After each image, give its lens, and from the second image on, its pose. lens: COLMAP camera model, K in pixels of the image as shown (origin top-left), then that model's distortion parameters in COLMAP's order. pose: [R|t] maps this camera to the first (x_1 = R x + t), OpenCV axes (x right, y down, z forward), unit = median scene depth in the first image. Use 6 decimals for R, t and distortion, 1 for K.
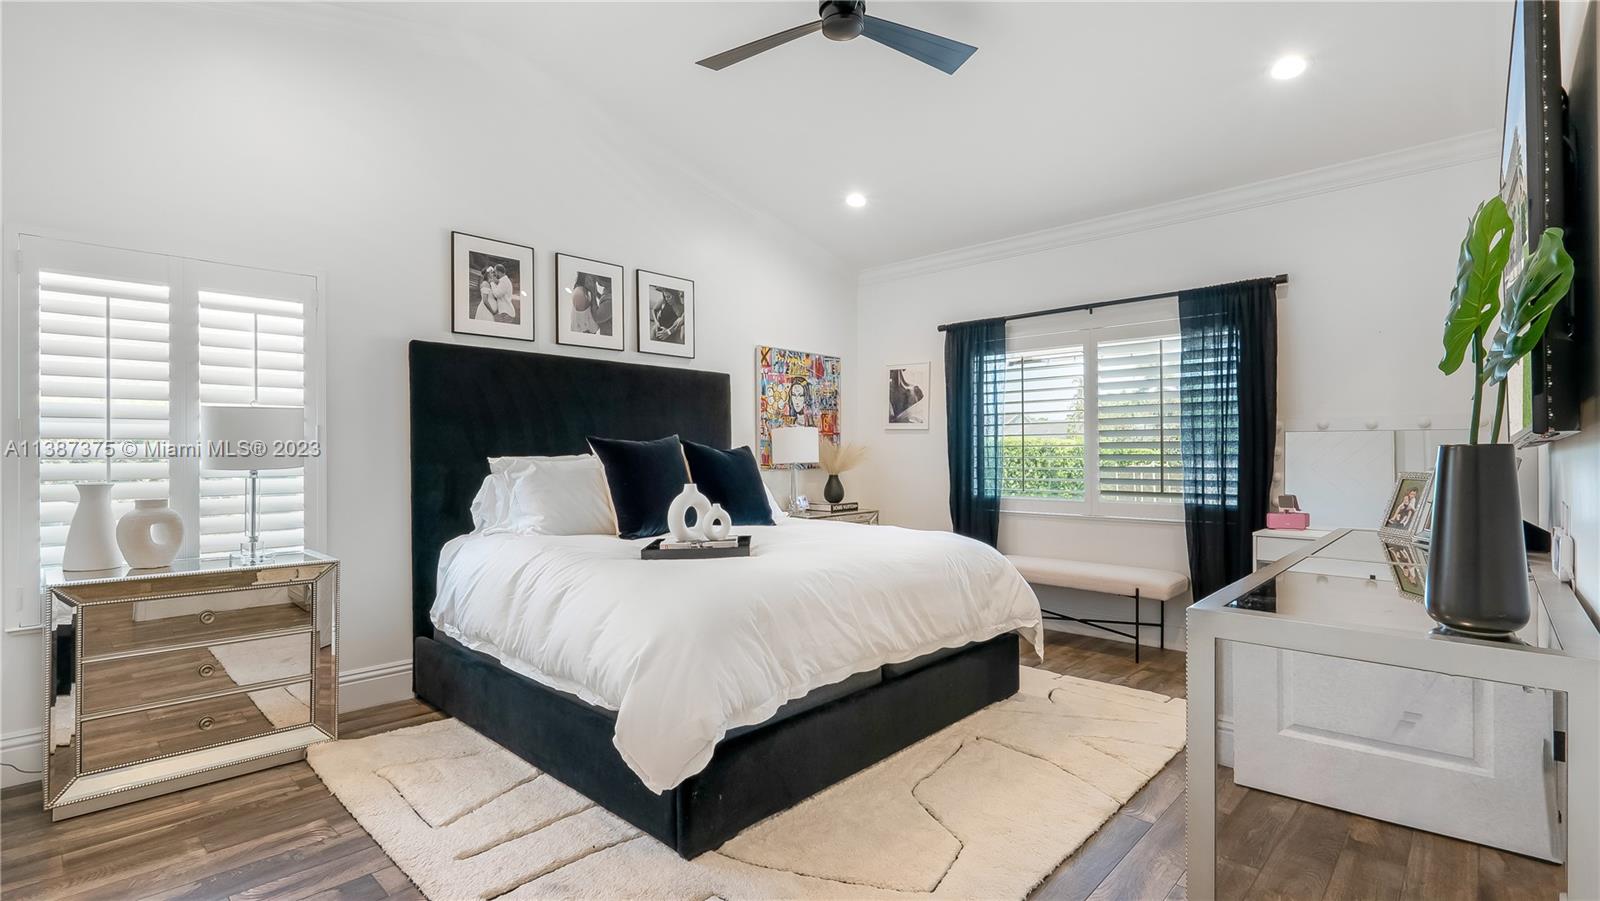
lens RADIAL K [[735.7, 0, 802.4], [0, 735.7, 446.9], [0, 0, 1]] dist [-0.004610, -0.000685]
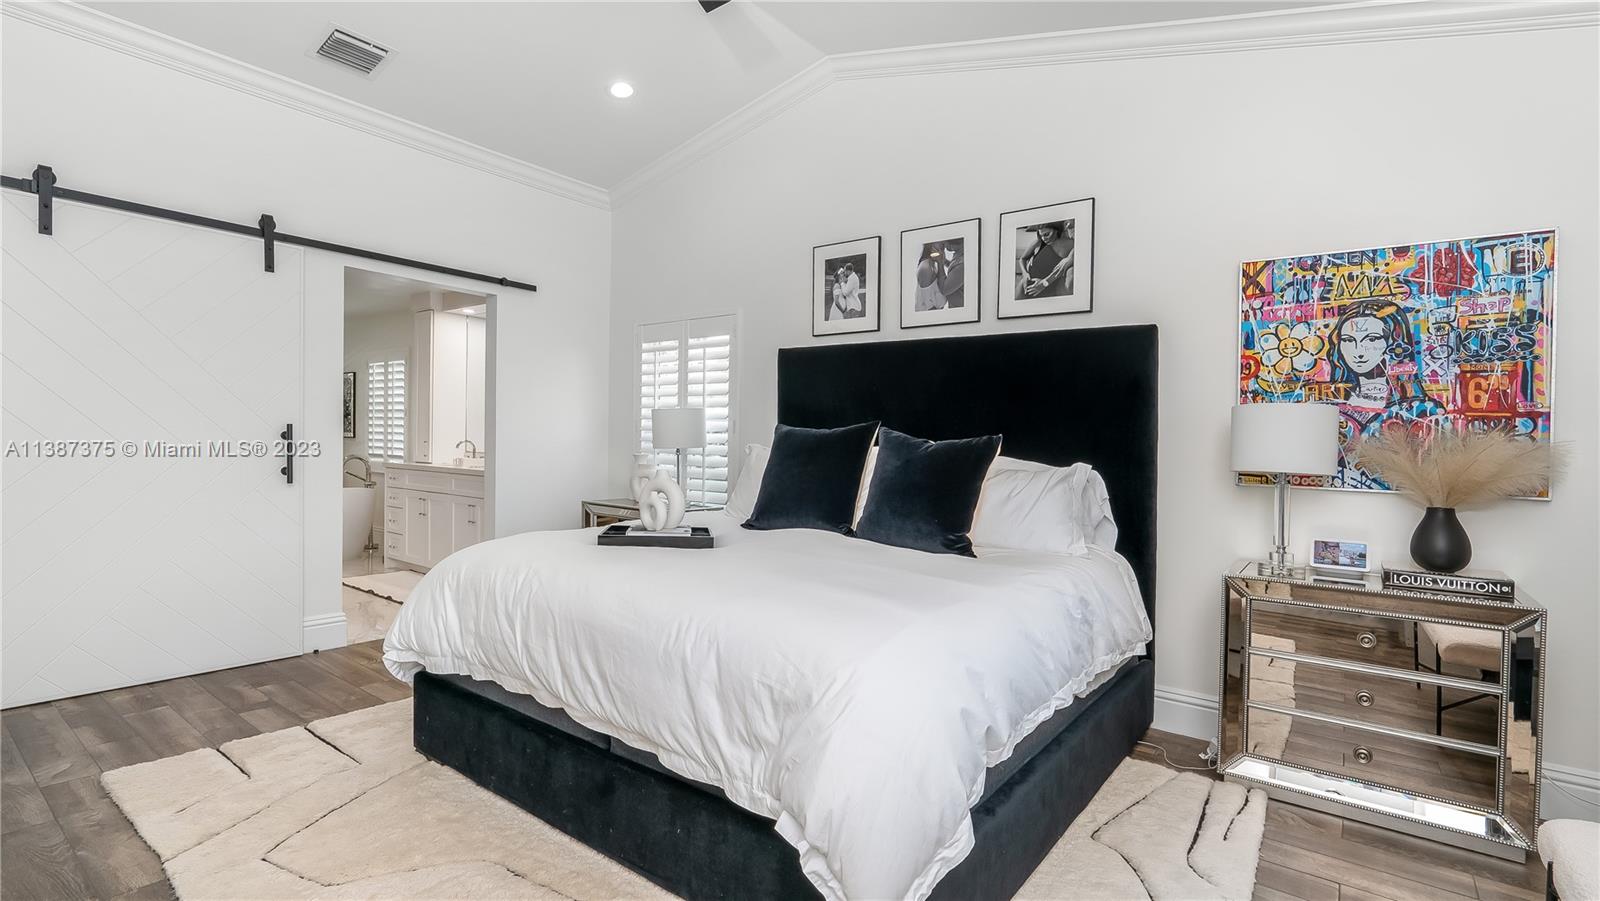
lens RADIAL K [[735.7, 0, 802.4], [0, 735.7, 446.9], [0, 0, 1]] dist [-0.004610, -0.000685]
pose [[0.115278, -0.013745, -0.993238, 0.519106], [-0.036097, 0.999186, -0.018017, 0.028228], [0.992677, 0.037930, 0.114688, 0.694498]]
